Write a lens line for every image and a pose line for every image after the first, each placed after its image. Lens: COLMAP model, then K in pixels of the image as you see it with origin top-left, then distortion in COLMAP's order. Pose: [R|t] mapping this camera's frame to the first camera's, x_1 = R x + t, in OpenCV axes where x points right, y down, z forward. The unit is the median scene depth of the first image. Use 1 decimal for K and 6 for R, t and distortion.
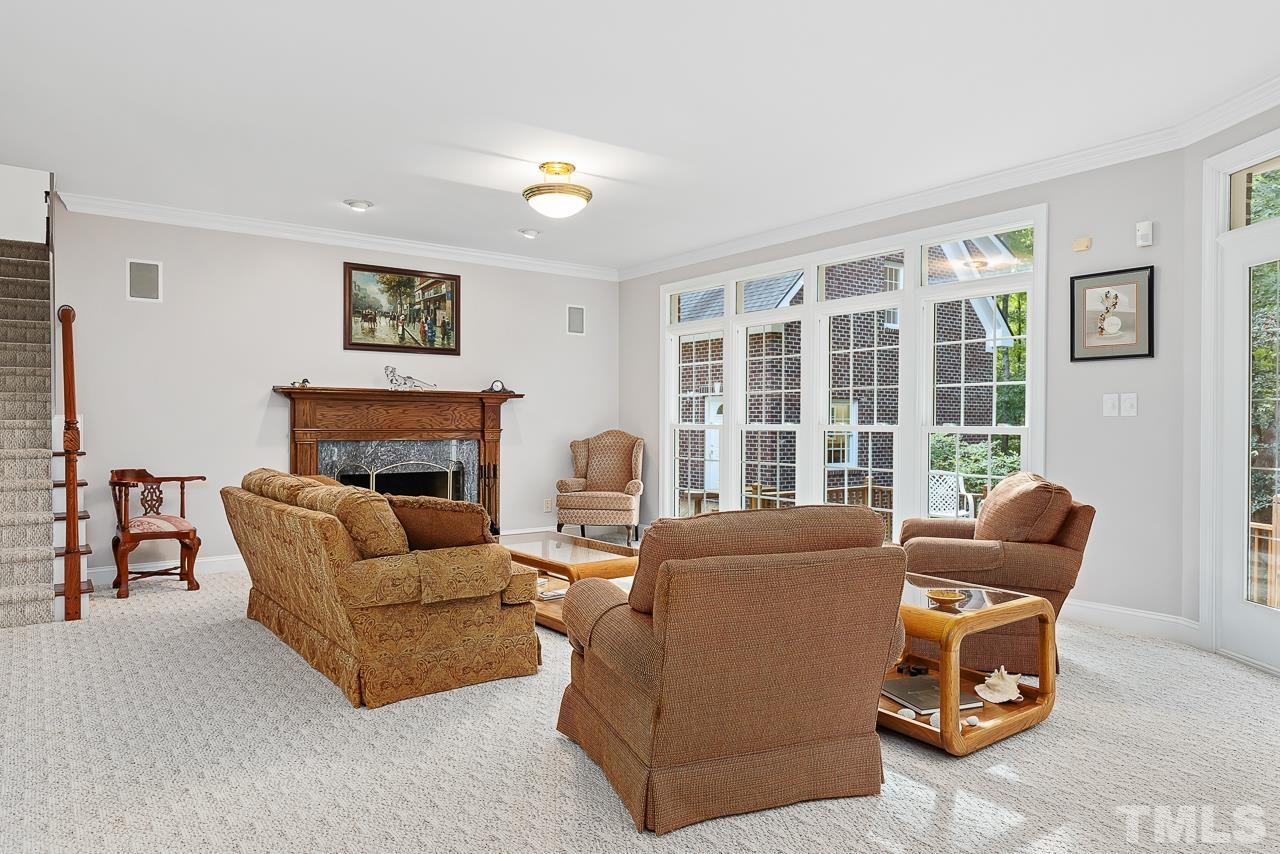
lens RADIAL K [[822.2, 0, 643.9], [0, 822.2, 427.8], [0, 0, 1]] dist [0.002700, -0.000035]
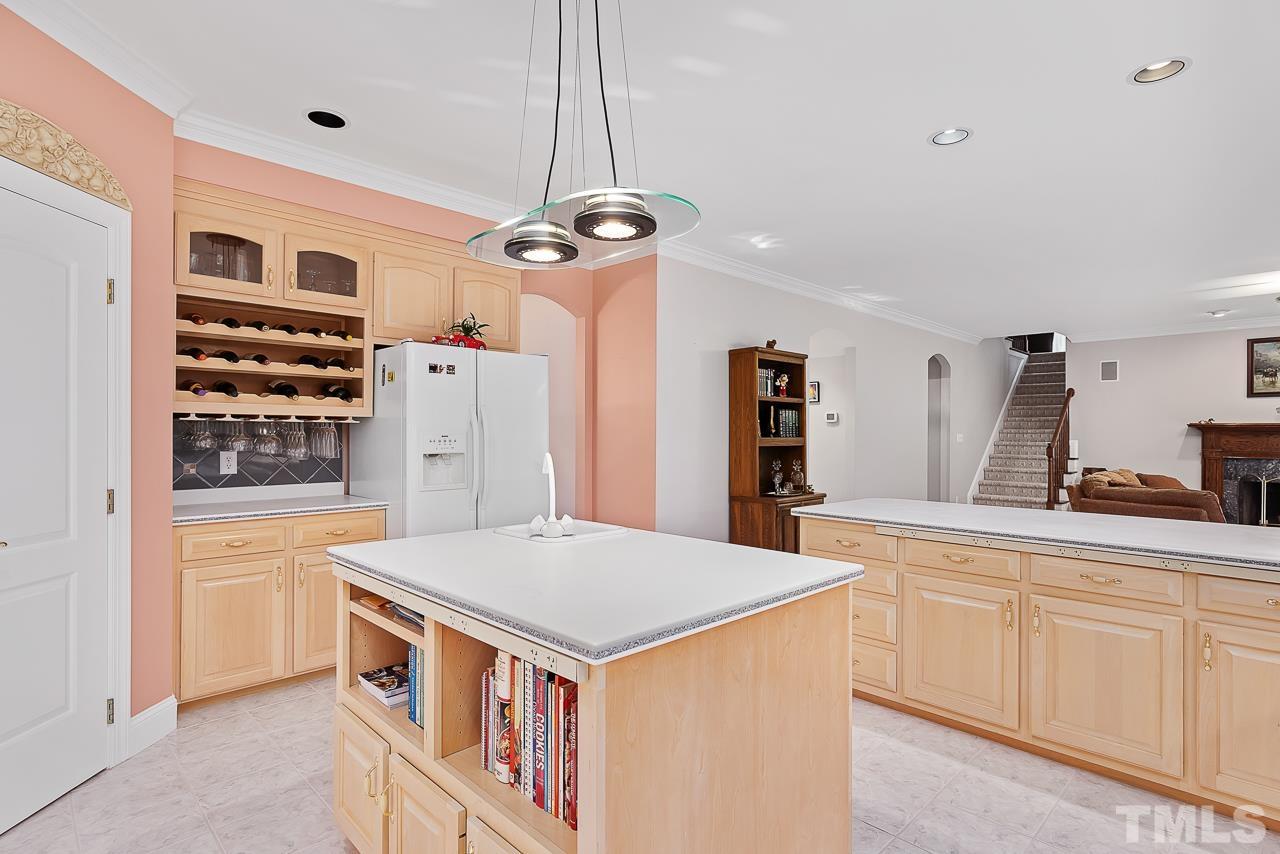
lens RADIAL K [[641.8, 0, 643.8], [0, 641.8, 431.9], [0, 0, 1]] dist [-0.007563, 0.002652]
pose [[0.119087, -0.000442, -0.992884, 0.632435], [-0.012770, 0.999916, -0.001977, -0.015424], [0.992802, 0.012915, 0.119072, -0.218966]]
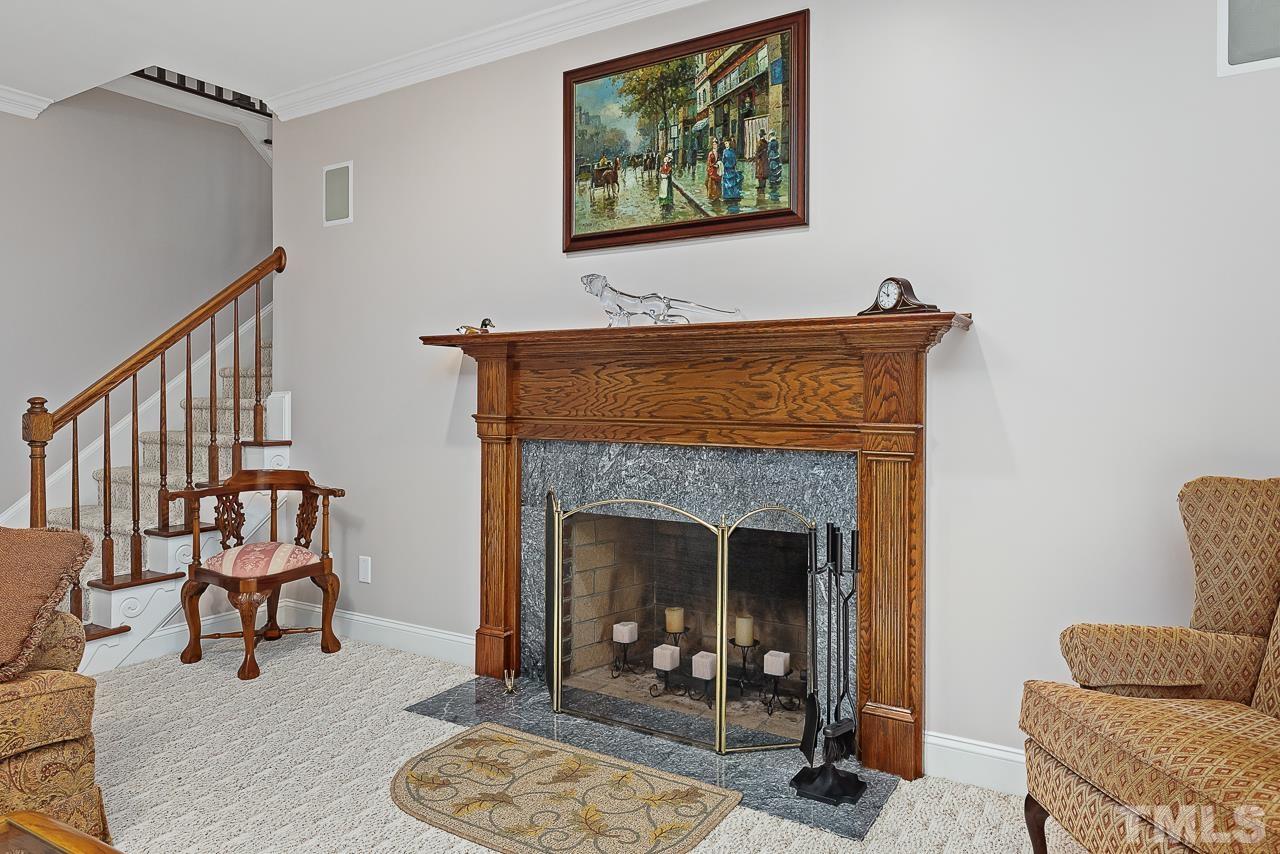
lens RADIAL K [[818.0, 0, 640.3], [0, 818.0, 417.2], [0, 0, 1]] dist [-0.005975, -0.000121]
pose [[0.363644, 0.010314, -0.931481, 0.098702], [-0.019208, 0.999809, 0.003572, -0.000611], [0.931340, 0.016593, 0.363773, 0.832449]]
